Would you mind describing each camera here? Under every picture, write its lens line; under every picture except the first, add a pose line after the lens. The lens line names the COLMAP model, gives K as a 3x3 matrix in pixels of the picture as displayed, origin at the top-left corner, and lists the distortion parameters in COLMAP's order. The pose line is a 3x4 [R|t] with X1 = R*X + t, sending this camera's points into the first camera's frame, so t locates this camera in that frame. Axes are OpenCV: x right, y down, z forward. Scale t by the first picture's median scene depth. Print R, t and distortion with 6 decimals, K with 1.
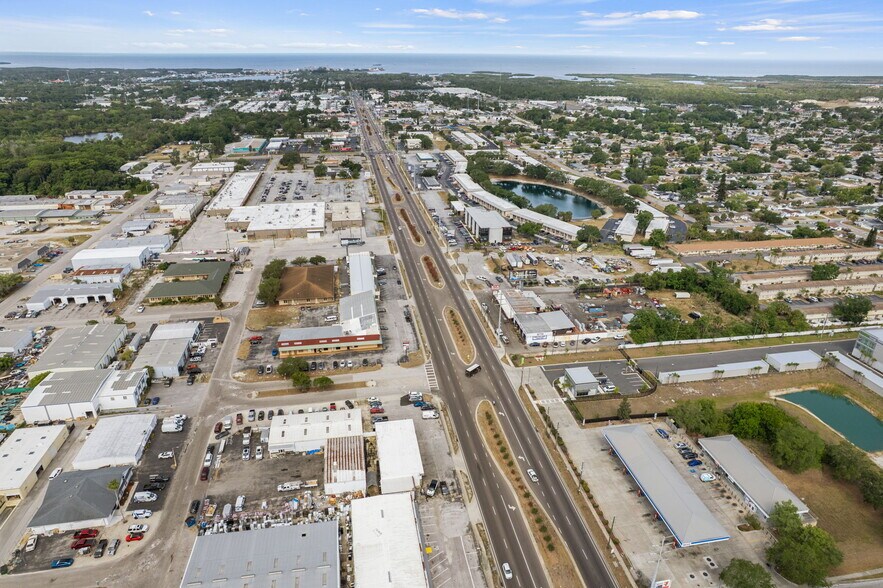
lens RADIAL K [[566.5, 0, 444.5], [0, 566.5, 294.8], [0, 0, 1]] dist [-0.069051, 0.055922]
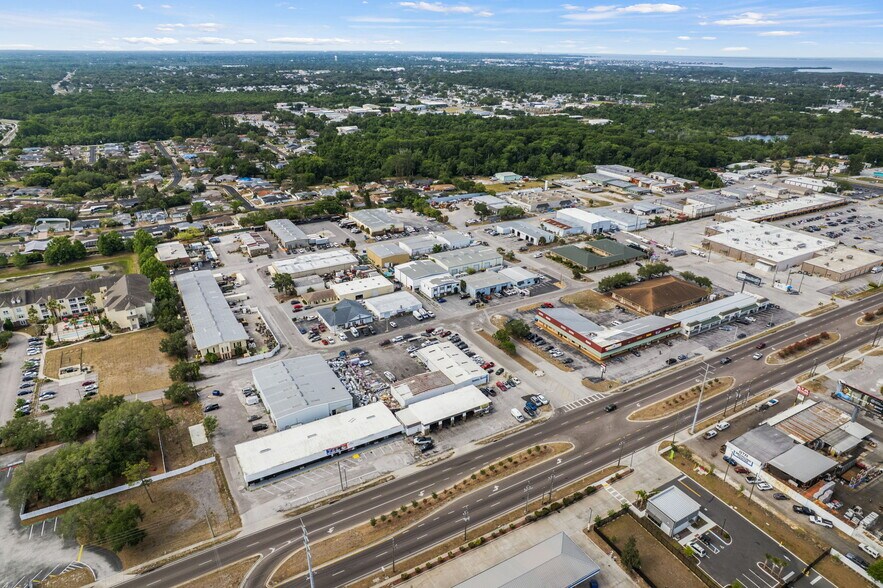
lens RADIAL K [[566.5, 0, 444.5], [0, 566.5, 294.8], [0, 0, 1]] dist [-0.069051, 0.055922]
pose [[0.340562, 0.374608, -0.862373, 0.496631], [-0.381430, 0.893381, 0.237446, -0.114573], [0.859377, 0.248070, 0.447138, 0.274504]]
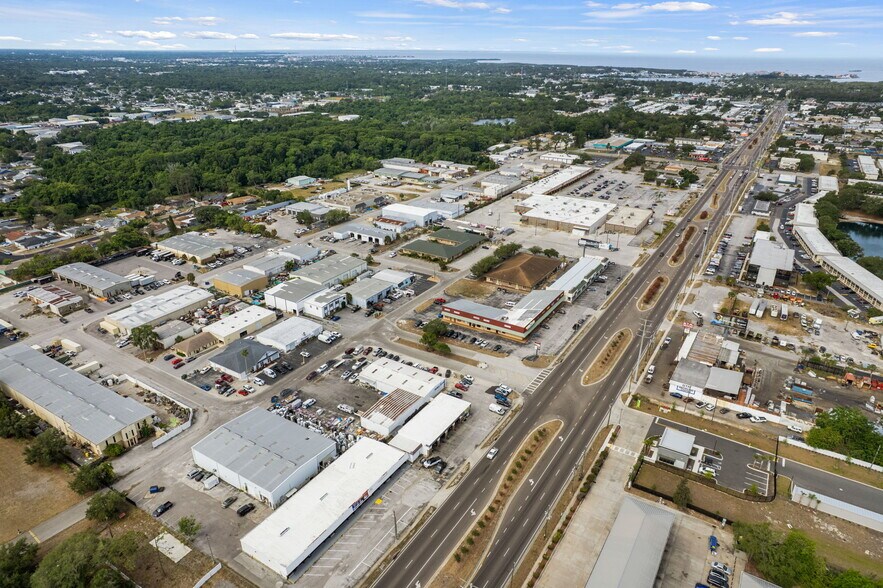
lens RADIAL K [[566.5, 0, 444.5], [0, 566.5, 294.8], [0, 0, 1]] dist [-0.069051, 0.055922]
pose [[0.744773, 0.268015, -0.611131, 0.328605], [-0.268570, 0.958744, 0.093162, -0.037379], [0.610888, 0.094747, 0.786028, 0.088241]]
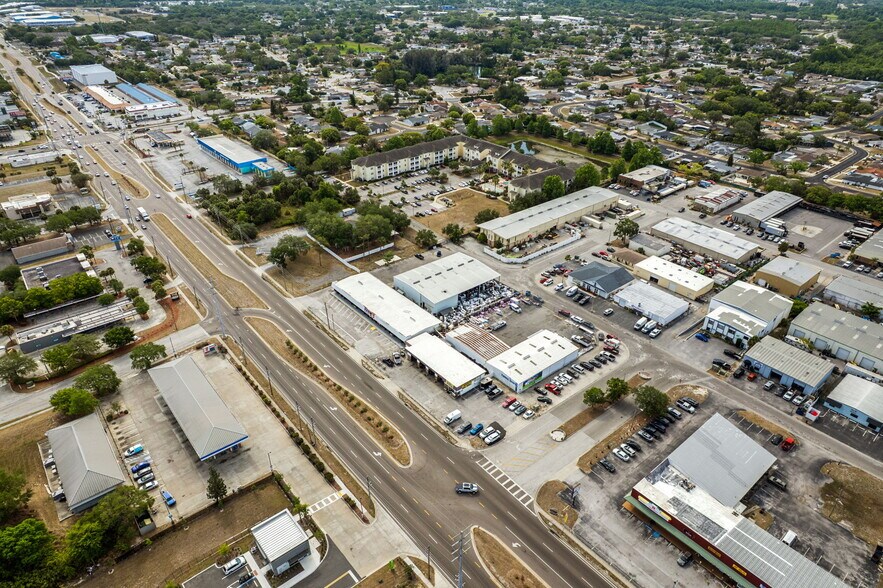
lens RADIAL K [[566.5, 0, 444.5], [0, 566.5, 294.8], [0, 0, 1]] dist [-0.069051, 0.055922]
pose [[-0.868706, 0.243373, -0.431416, 0.215789], [-0.209298, 0.609043, 0.765023, -0.384889], [0.448937, 0.754875, -0.478142, 0.884980]]
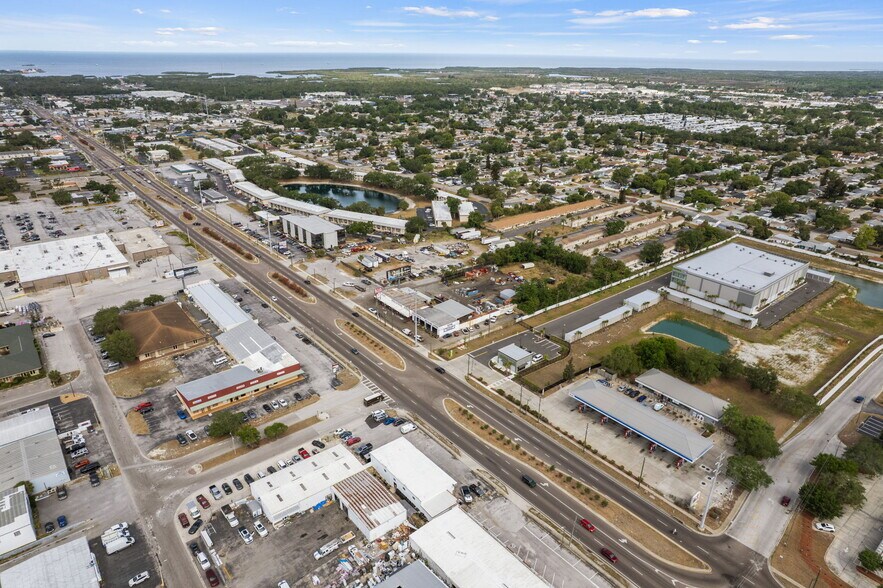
lens RADIAL K [[566.5, 0, 444.5], [0, 566.5, 294.8], [0, 0, 1]] dist [-0.069051, 0.055922]
pose [[0.873659, -0.193558, 0.446380, -0.251276], [0.191029, 0.980250, 0.051169, -0.033605], [-0.447468, 0.040567, 0.893379, 0.071893]]
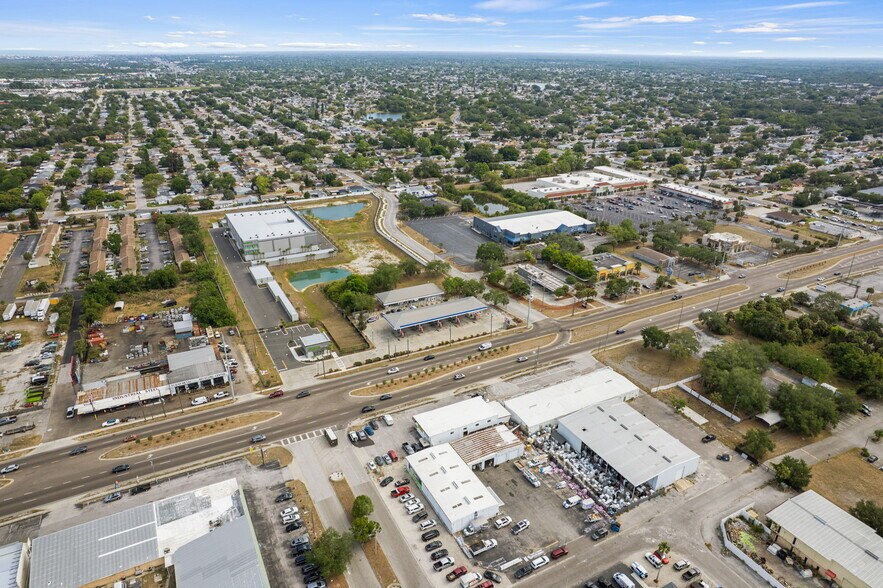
lens RADIAL K [[566.5, 0, 444.5], [0, 566.5, 294.8], [0, 0, 1]] dist [-0.069051, 0.055922]
pose [[-0.304727, -0.393909, 0.867166, -0.579109], [0.371884, 0.788989, 0.489079, -0.283648], [-0.876837, 0.471521, -0.093938, 0.633302]]
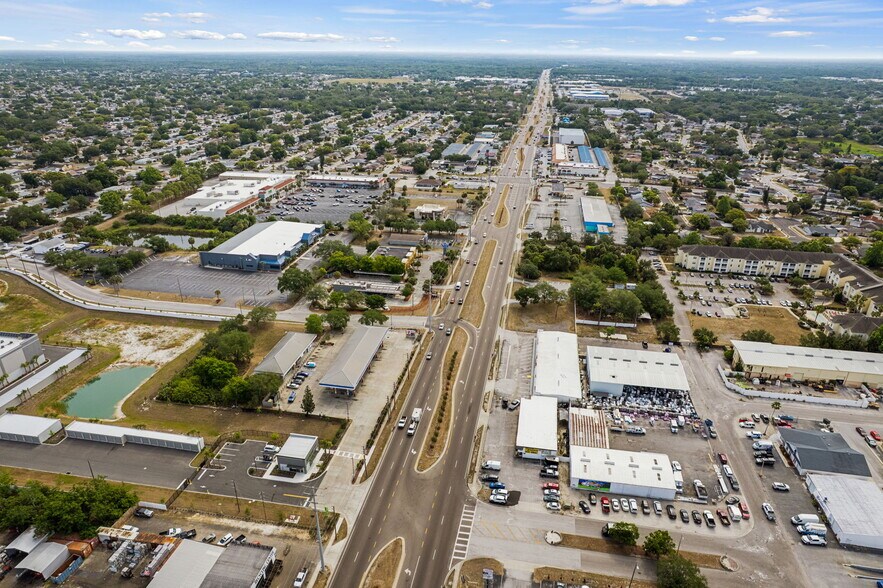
lens RADIAL K [[566.5, 0, 444.5], [0, 566.5, 294.8], [0, 0, 1]] dist [-0.069051, 0.055922]
pose [[-0.937791, -0.154084, 0.311137, -0.132021], [0.124792, 0.686660, 0.716188, -0.425033], [-0.323998, 0.710462, -0.624715, 0.969202]]
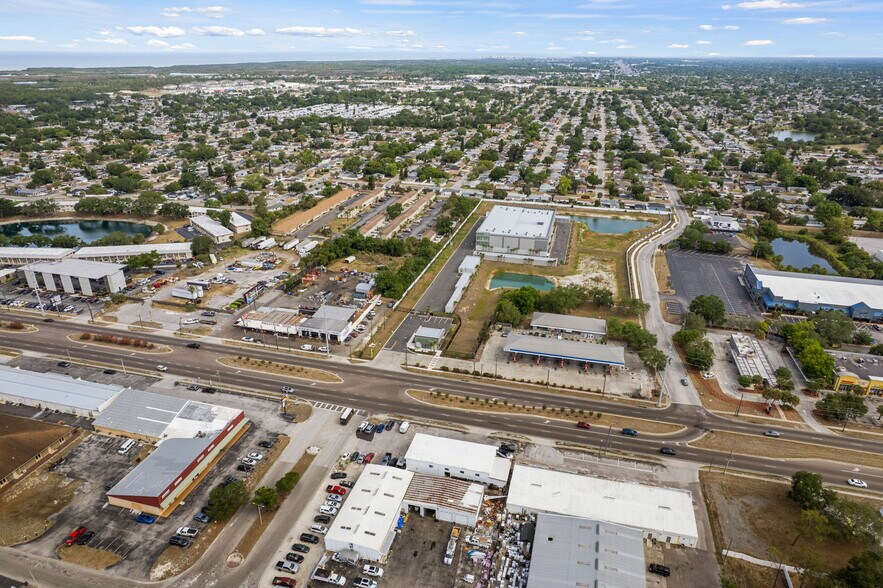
lens RADIAL K [[566.5, 0, 444.5], [0, 566.5, 294.8], [0, 0, 1]] dist [-0.069051, 0.055922]
pose [[0.418841, -0.371057, 0.828787, -0.501646], [0.360519, 0.905636, 0.223269, -0.128378], [-0.833425, 0.205280, 0.513091, 0.280563]]
